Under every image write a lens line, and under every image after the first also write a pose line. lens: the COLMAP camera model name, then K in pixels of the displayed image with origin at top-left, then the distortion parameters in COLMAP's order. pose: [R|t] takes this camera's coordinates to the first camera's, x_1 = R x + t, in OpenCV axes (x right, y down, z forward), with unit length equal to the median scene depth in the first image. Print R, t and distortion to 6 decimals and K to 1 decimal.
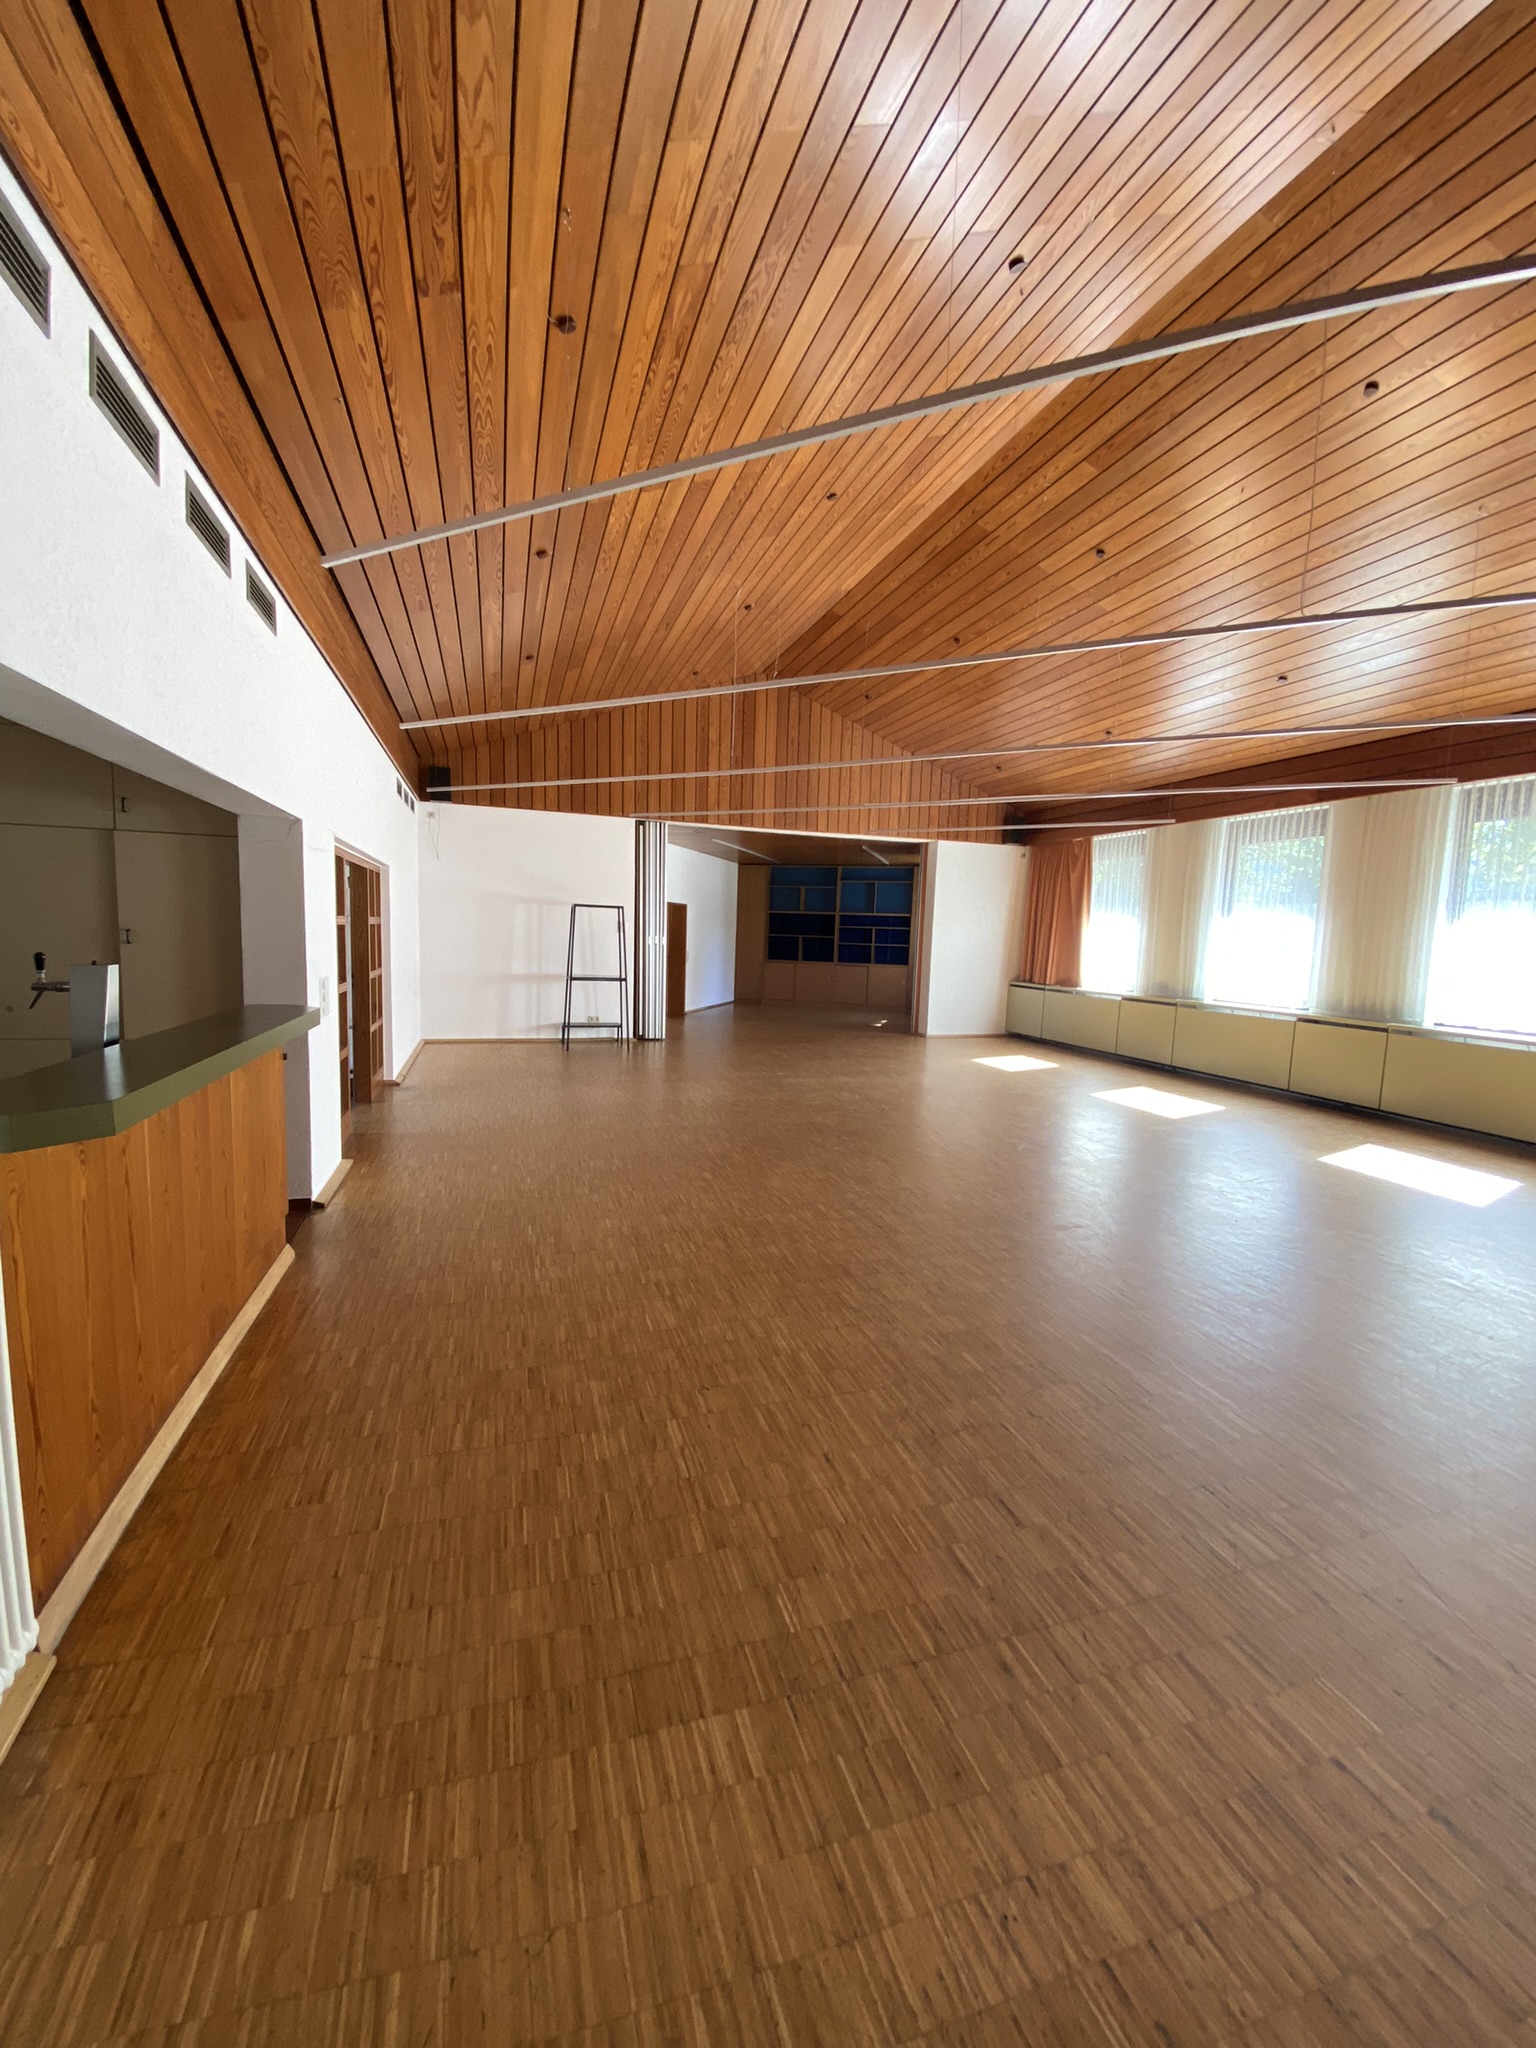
lens RADIAL K [[821.0, 0, 768.0], [0, 821.0, 1024.0], [0, 0, 1]] dist [0.000065, -0.000002]
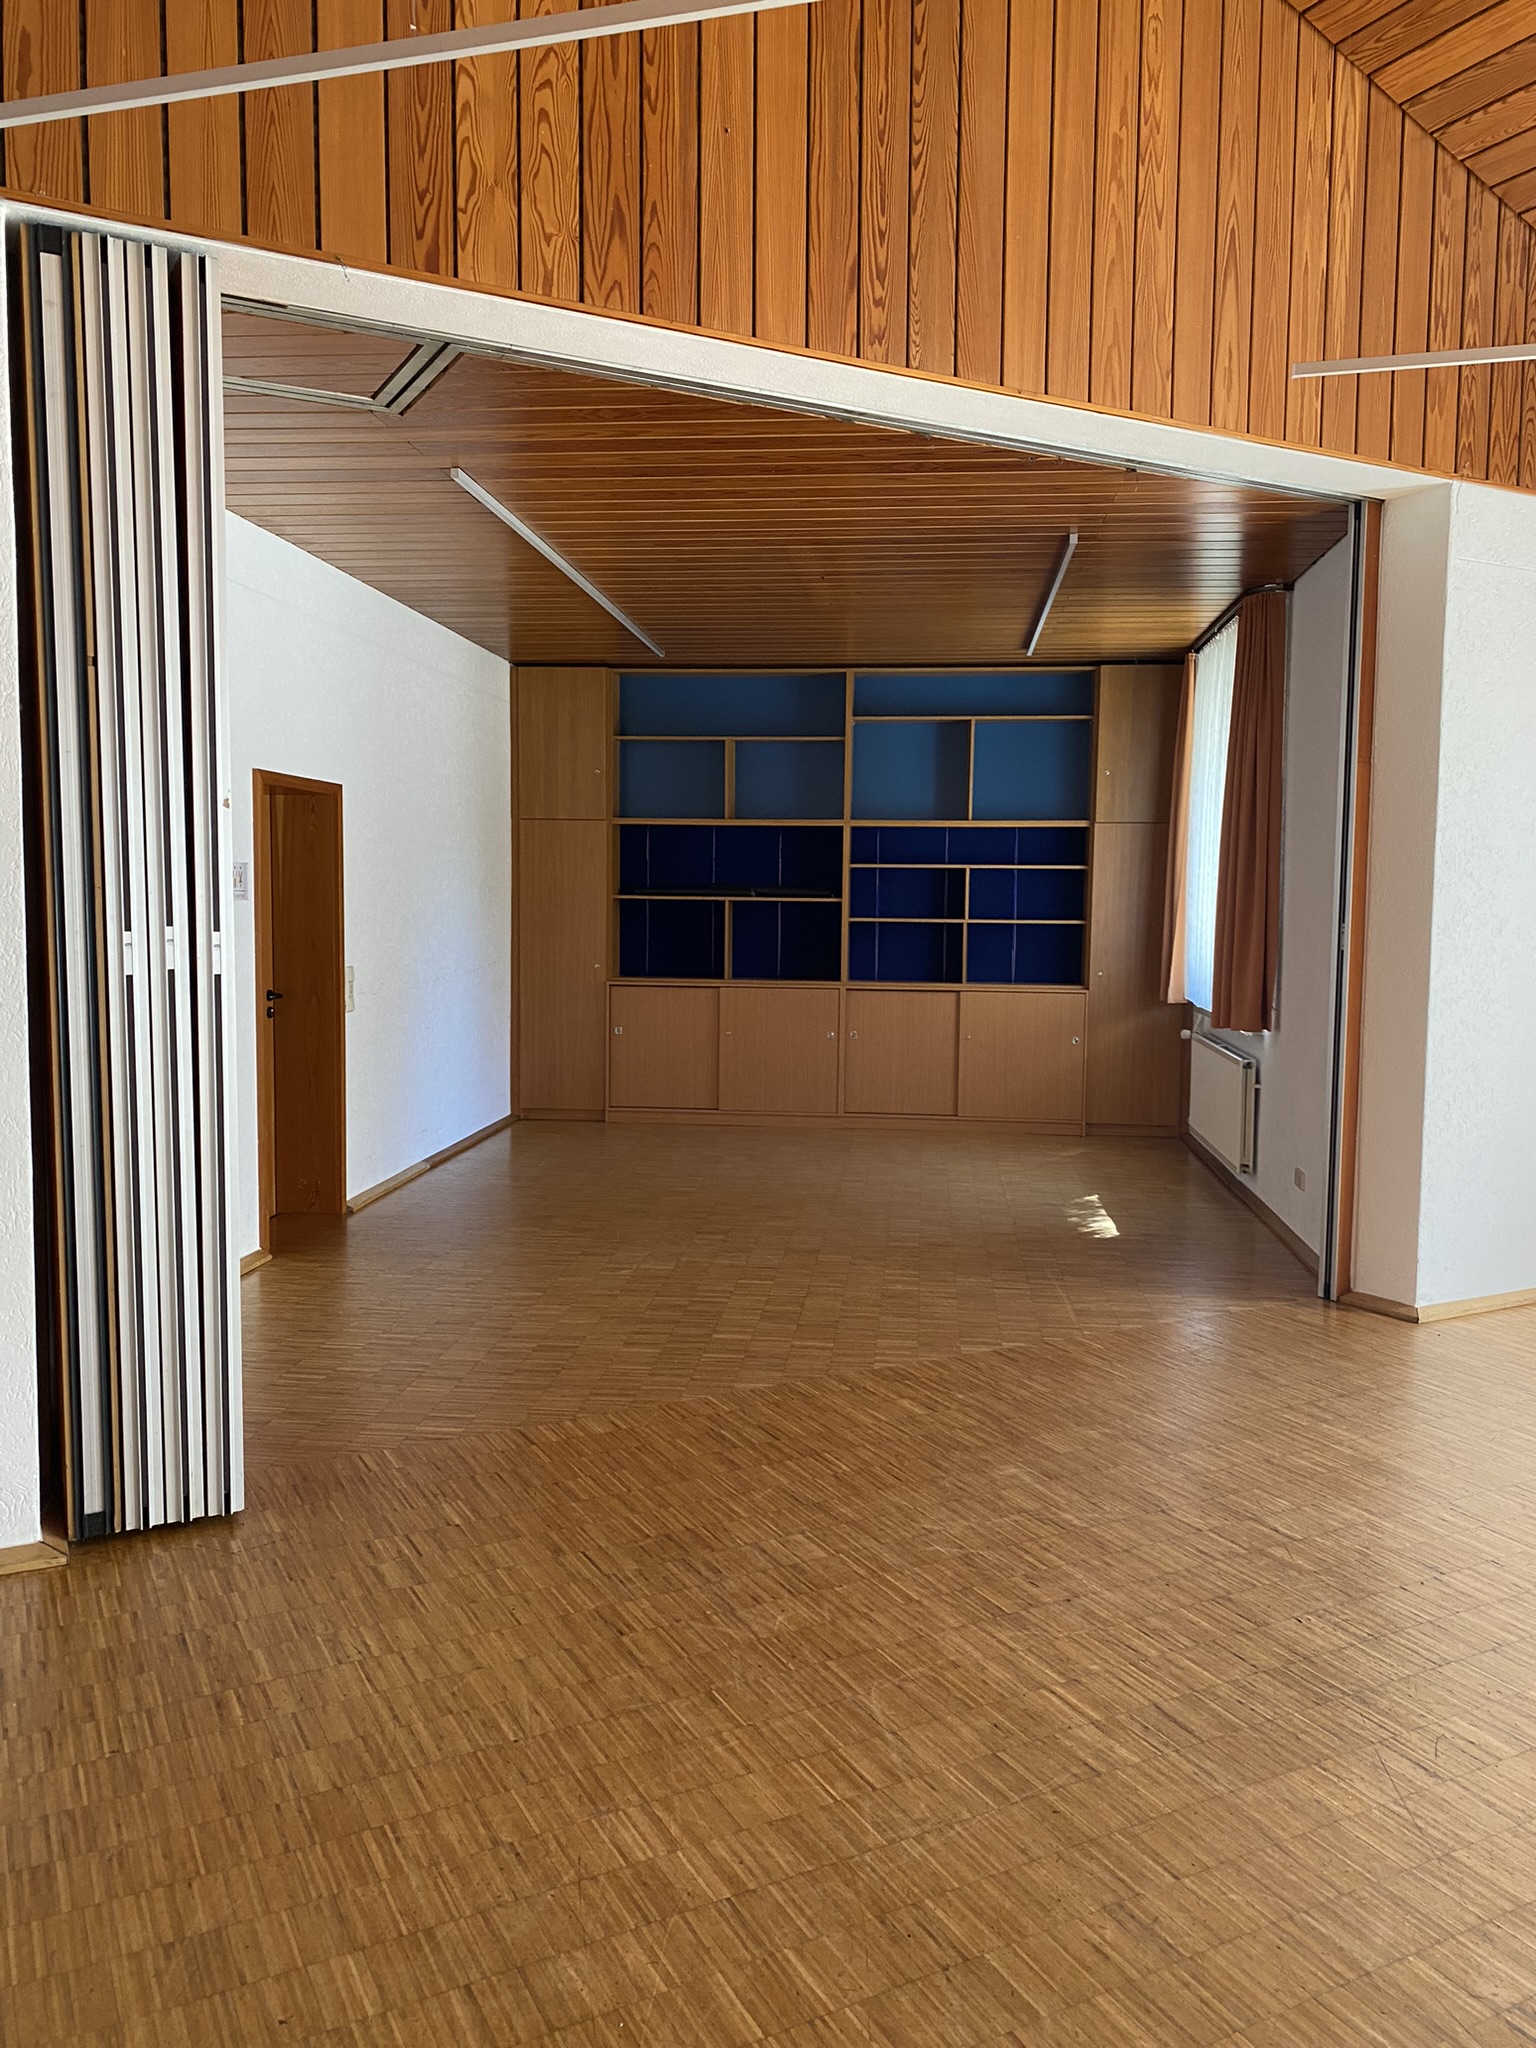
lens RADIAL K [[1560.8, 0, 768.0], [0, 1560.8, 1024.0], [0, 0, 1]] dist [-0.078601, -0.000151]
pose [[0.985276, -0.038711, 0.166529, -0.044864], [0.042741, 0.998872, -0.020682, -0.050154], [-0.165541, 0.027495, 0.985820, 0.443771]]
